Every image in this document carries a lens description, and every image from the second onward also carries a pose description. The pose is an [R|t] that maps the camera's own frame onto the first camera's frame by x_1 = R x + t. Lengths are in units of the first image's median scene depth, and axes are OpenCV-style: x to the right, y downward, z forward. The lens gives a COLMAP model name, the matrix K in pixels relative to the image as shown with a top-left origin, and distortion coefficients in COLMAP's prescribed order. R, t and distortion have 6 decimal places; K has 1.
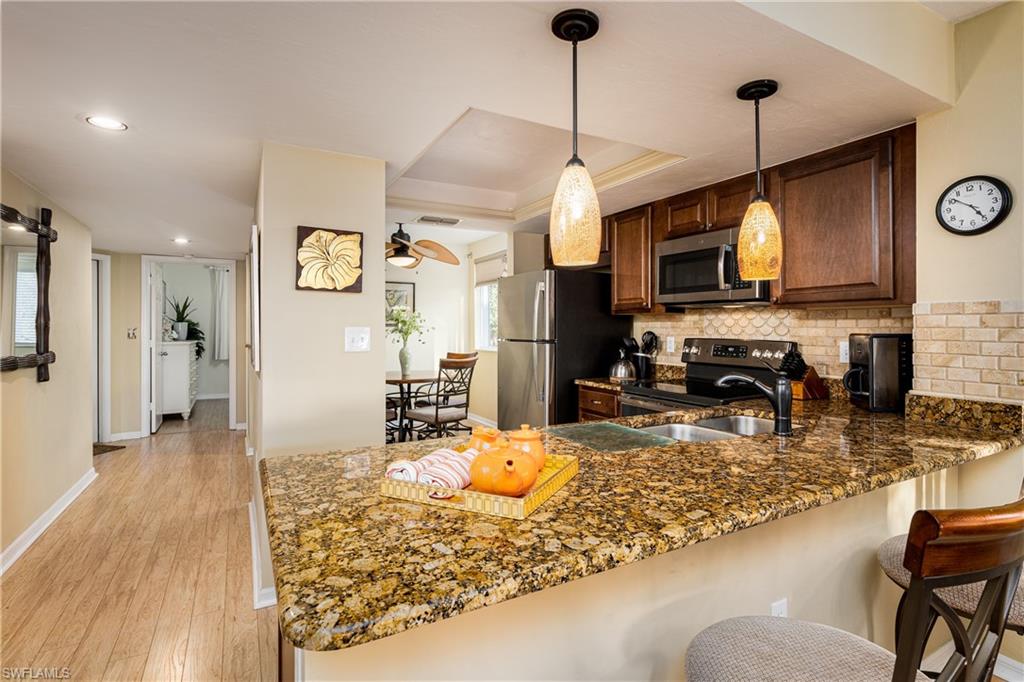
lens RADIAL K [[508.0, 0, 519.8], [0, 508.0, 329.1], [0, 0, 1]] dist [0.001048, -0.000201]
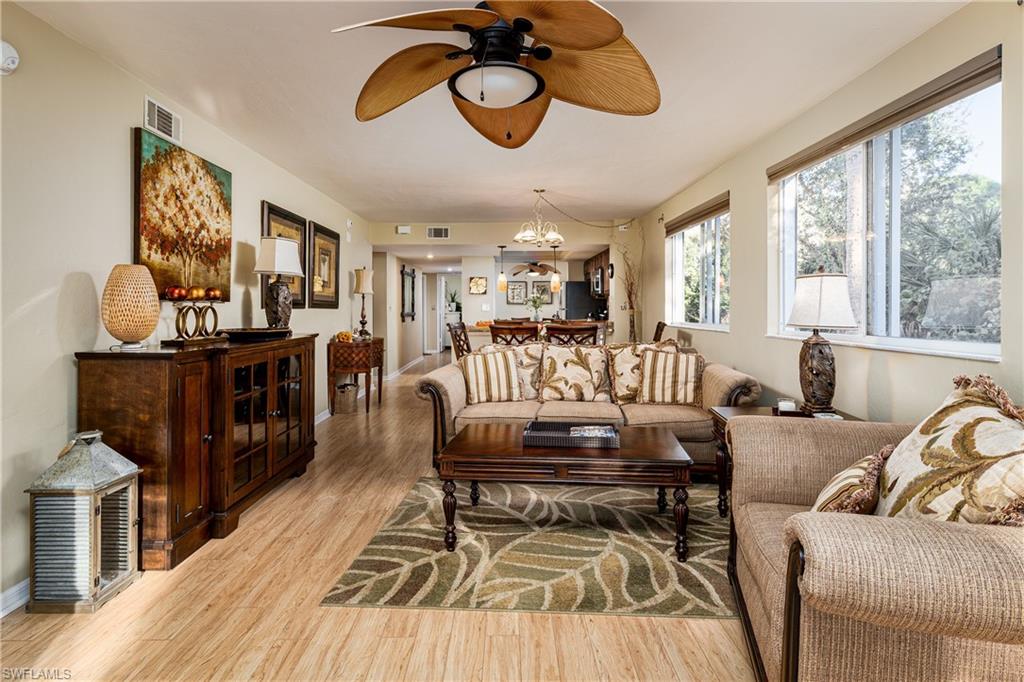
lens RADIAL K [[528.1, 0, 514.6], [0, 528.1, 314.0], [0, 0, 1]] dist [-0.002939, -0.000557]
pose [[0.880286, 0.001605, -0.474441, 1.162174], [0.003667, 0.999941, 0.010186, 0.023276], [0.474429, -0.010707, 0.880229, -1.558796]]
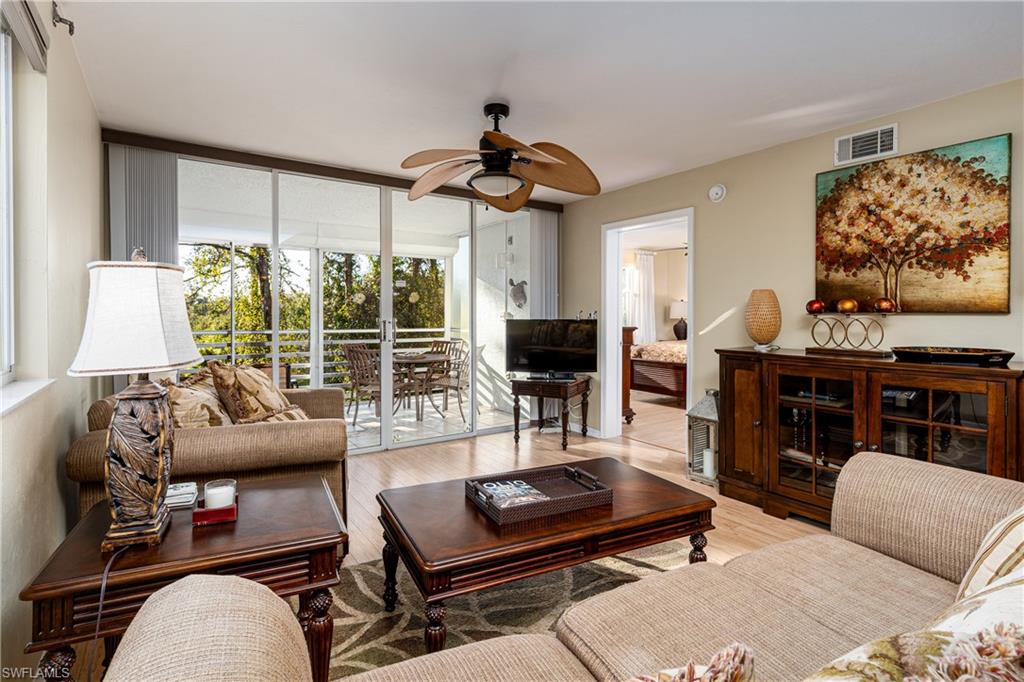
lens RADIAL K [[502.1, 0, 513.3], [0, 502.1, 316.5], [0, 0, 1]] dist [-0.001010, -0.000302]
pose [[-0.996131, -0.001942, -0.087861, 0.932442], [-0.002359, 0.999986, 0.004649, 0.011513], [0.087851, 0.004838, -0.996122, -0.233400]]
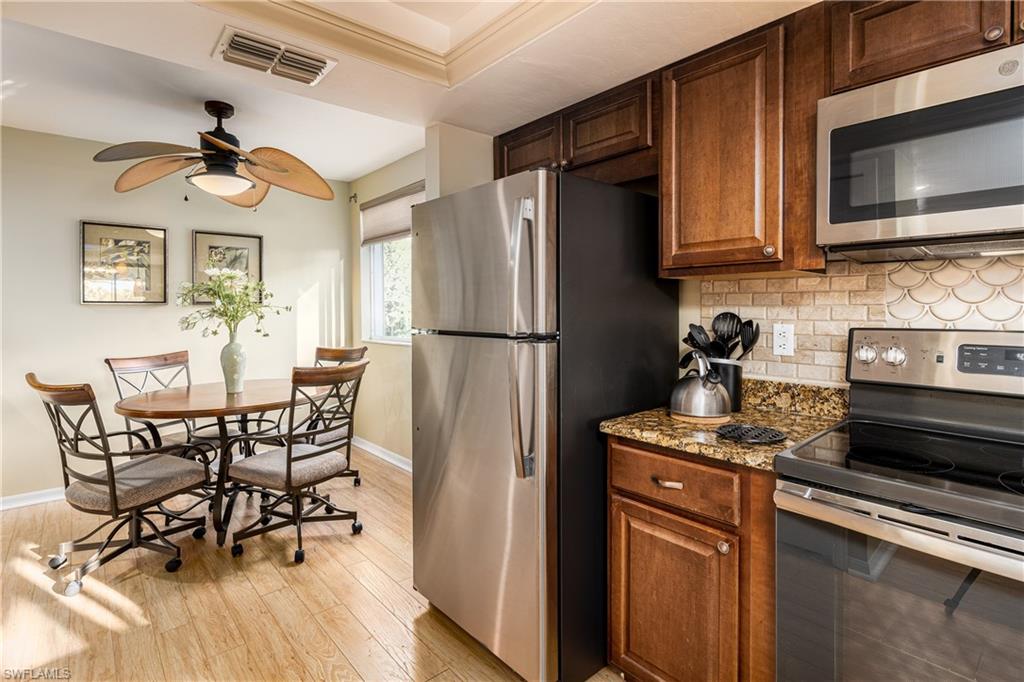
lens RADIAL K [[514.3, 0, 512.2], [0, 514.3, 311.8], [0, 0, 1]] dist [-0.005278, -0.000505]
pose [[0.979946, -0.004826, 0.199204, -0.058138], [0.003958, 0.999981, 0.004755, 0.000495], [-0.199223, -0.003871, 0.979946, 0.602201]]
